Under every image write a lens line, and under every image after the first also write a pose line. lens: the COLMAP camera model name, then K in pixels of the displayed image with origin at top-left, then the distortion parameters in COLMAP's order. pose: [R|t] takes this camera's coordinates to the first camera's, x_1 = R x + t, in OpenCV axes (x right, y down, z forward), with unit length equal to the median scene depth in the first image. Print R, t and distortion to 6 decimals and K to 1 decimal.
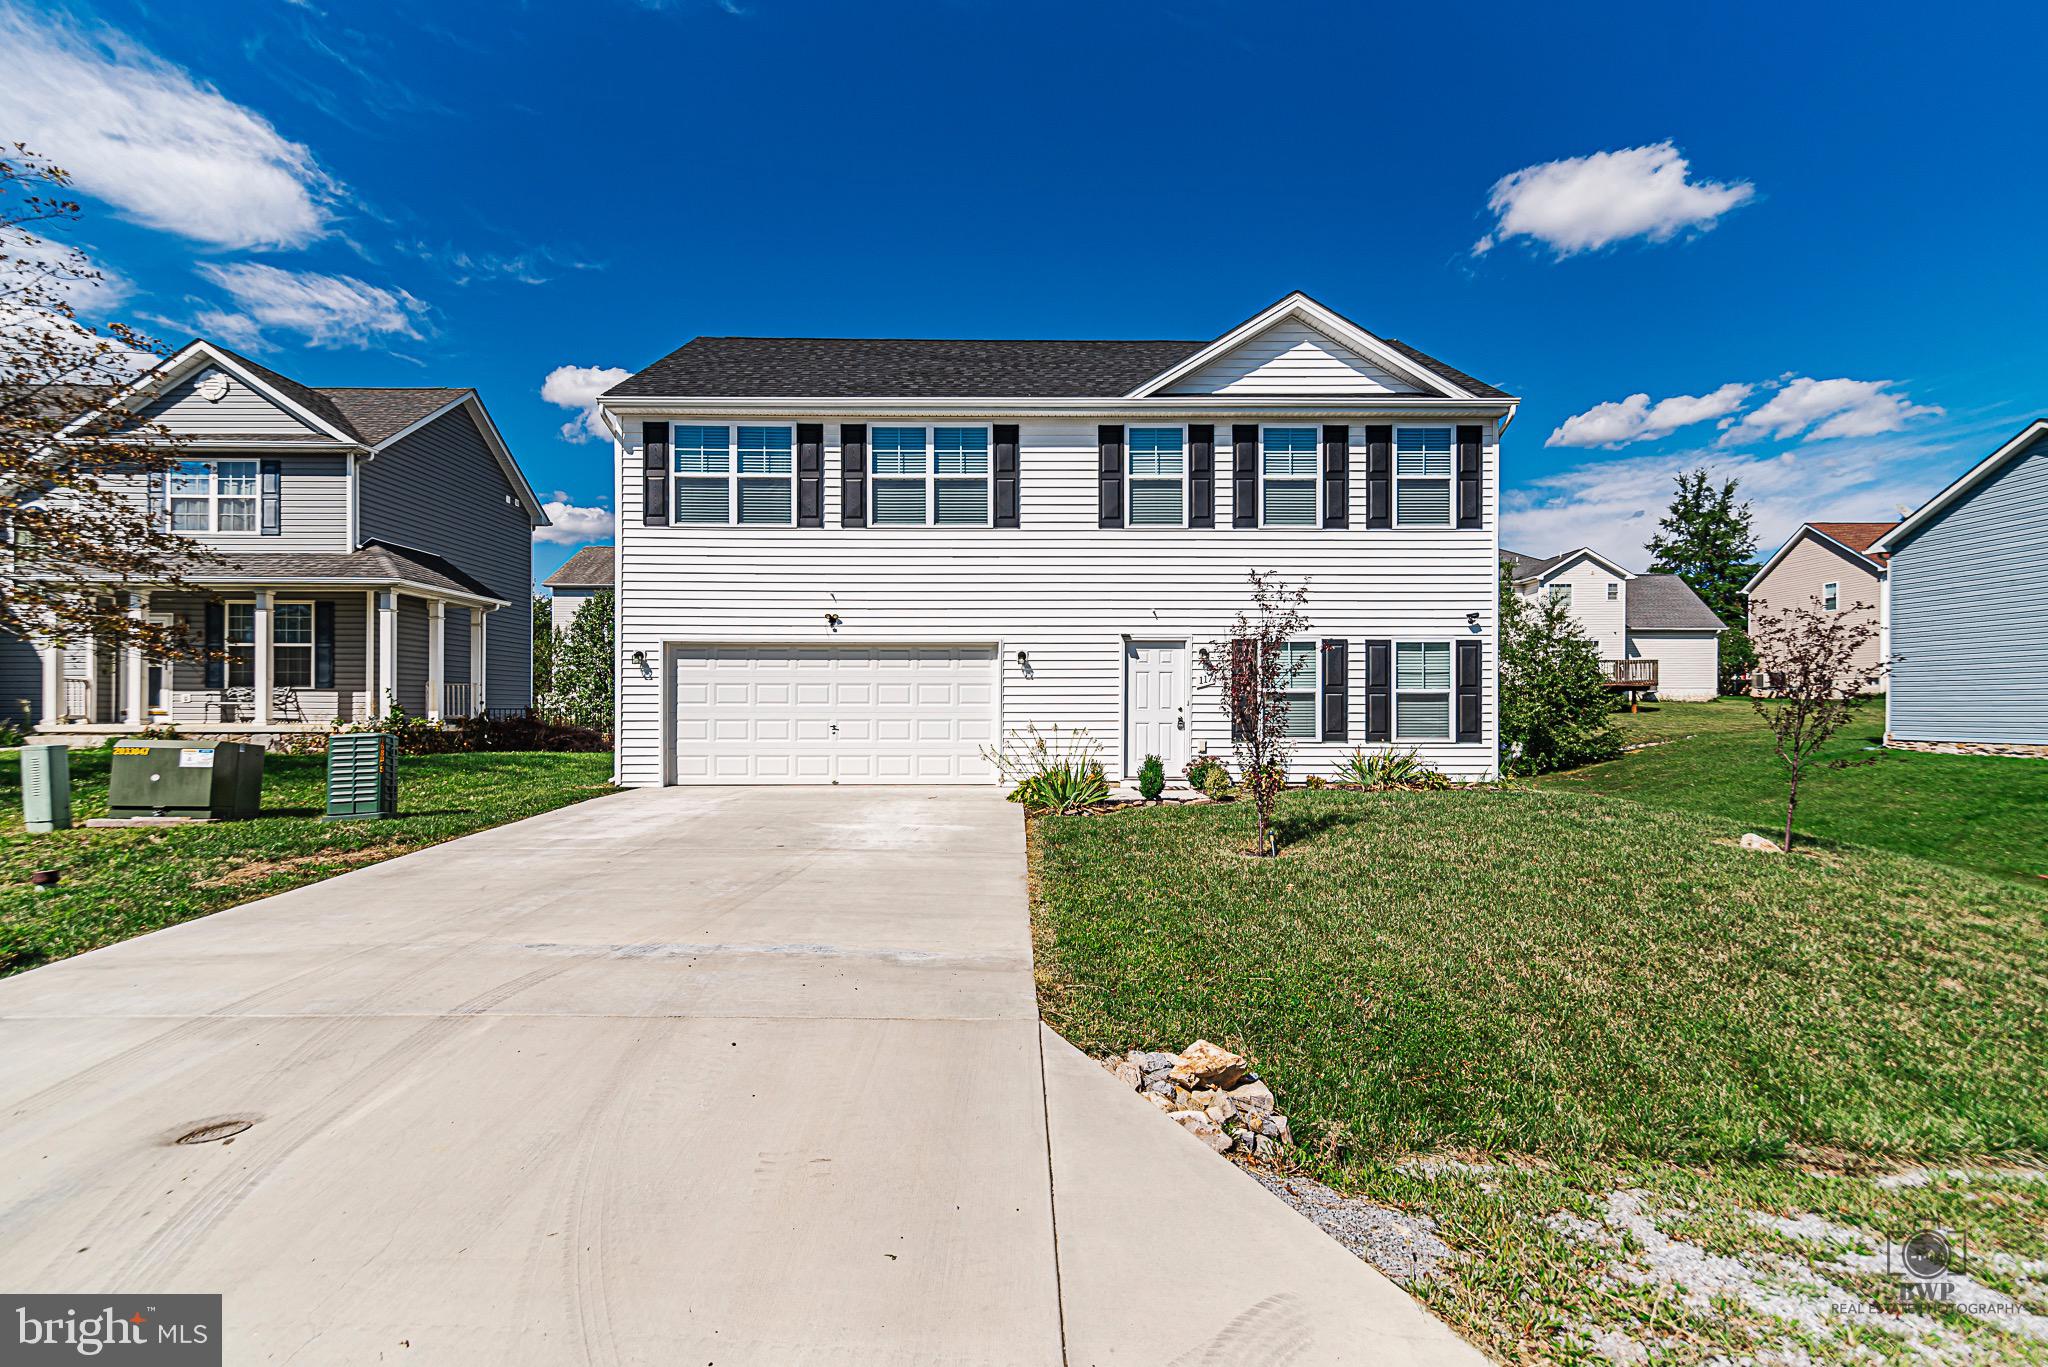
lens RADIAL K [[951.2, 0, 1015.6], [0, 951.2, 701.1], [0, 0, 1]] dist [0.015888, -0.001789]
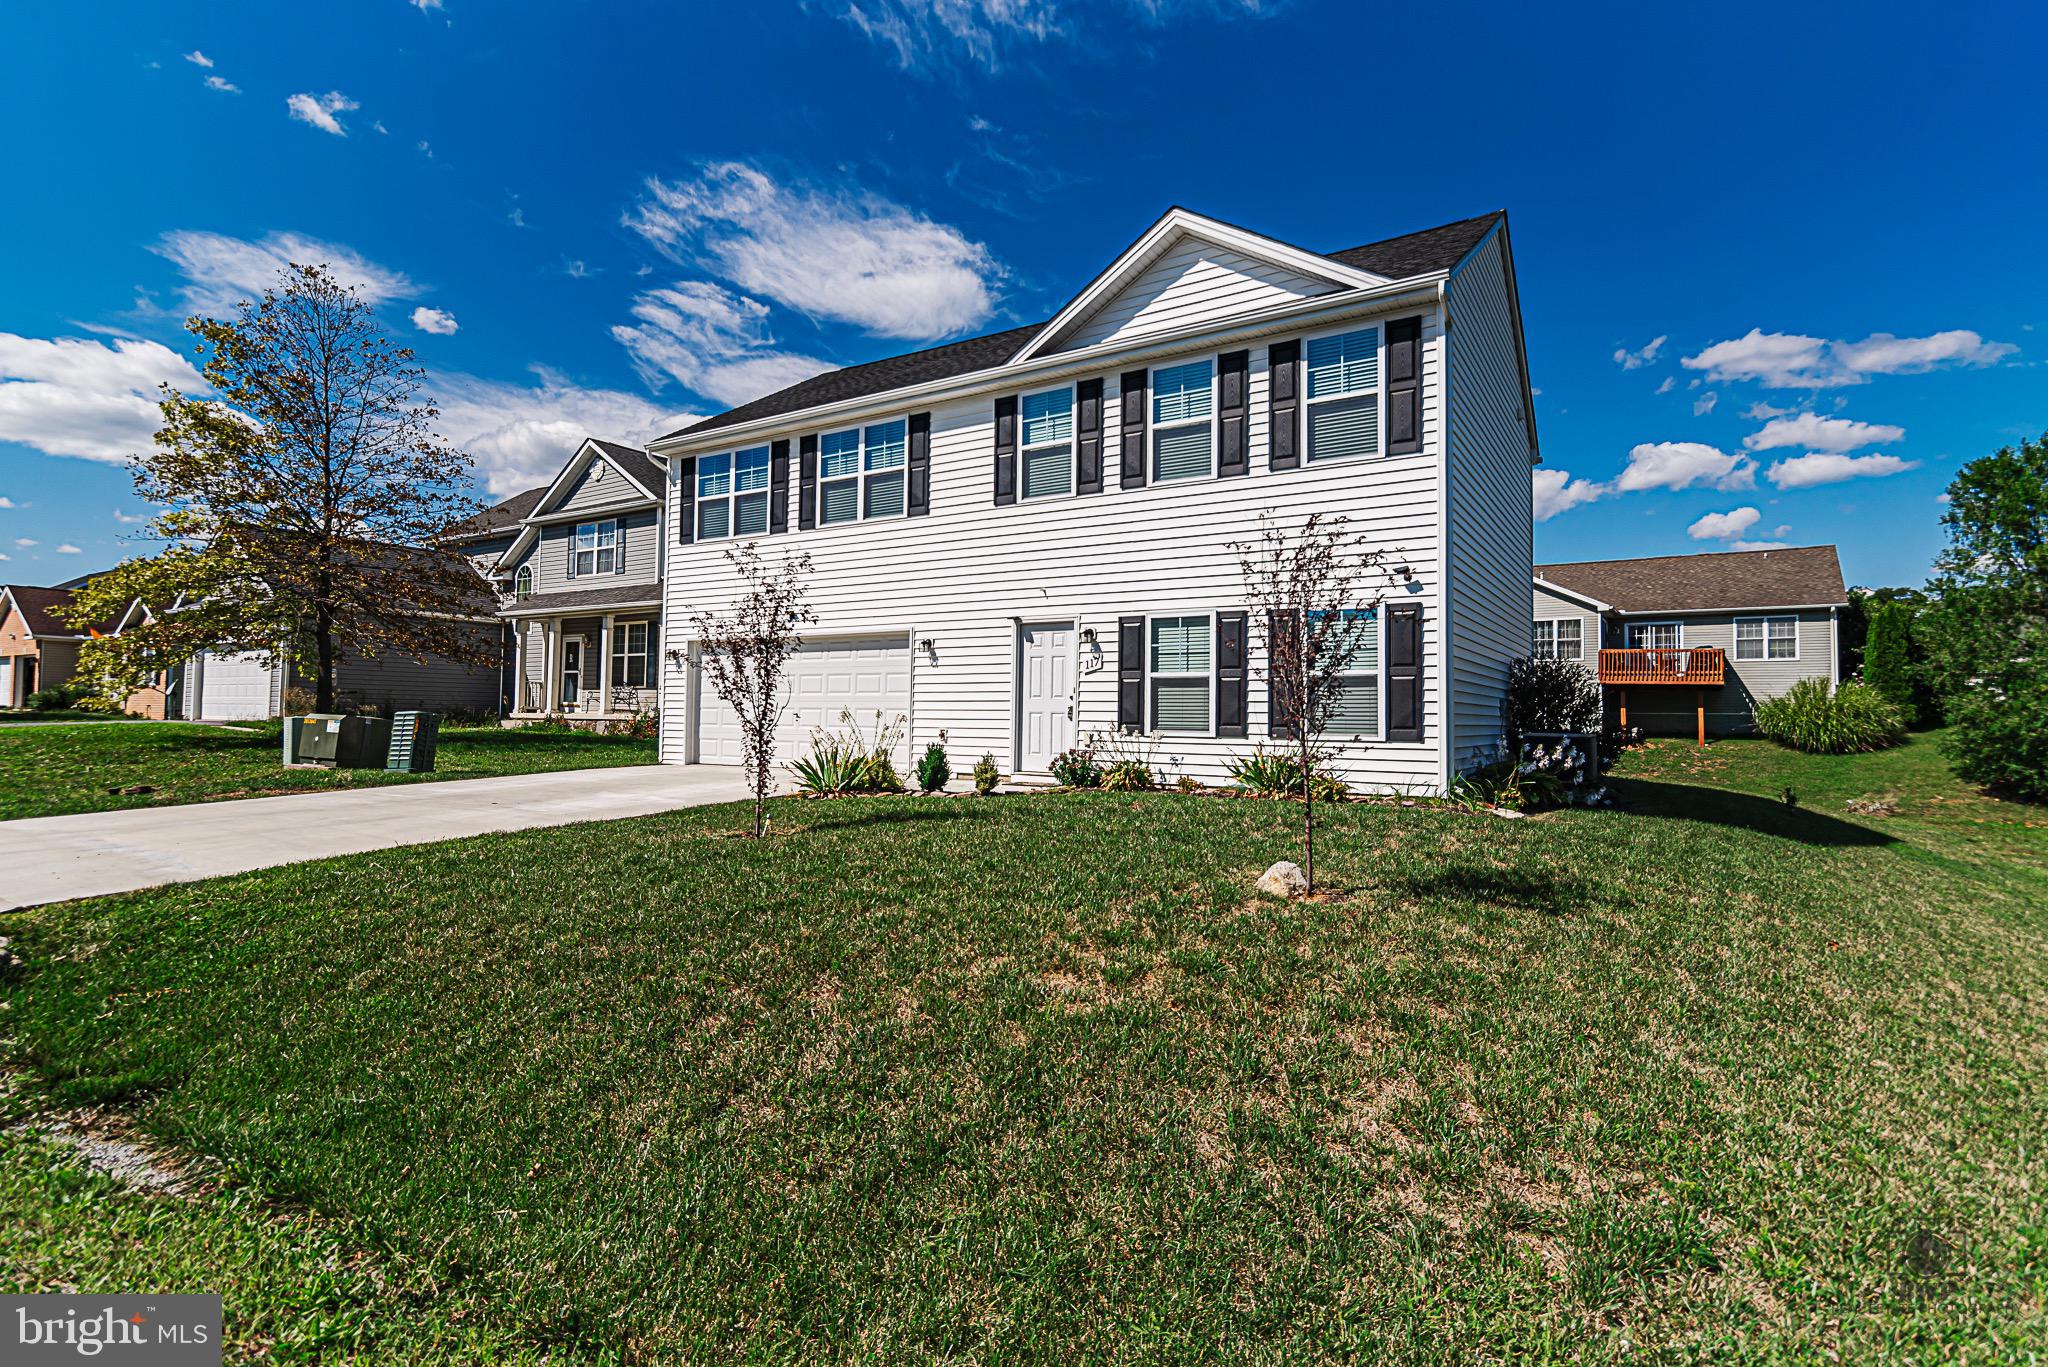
lens RADIAL K [[1011.2, 0, 1039.4], [0, 1011.2, 681.1], [0, 0, 1]] dist [0.003720, 0.001323]
pose [[0.837135, -0.011799, -0.546869, 0.670743], [-0.003627, 0.999626, -0.027119, 0.018932], [0.546984, 0.024686, 0.836779, 0.187517]]
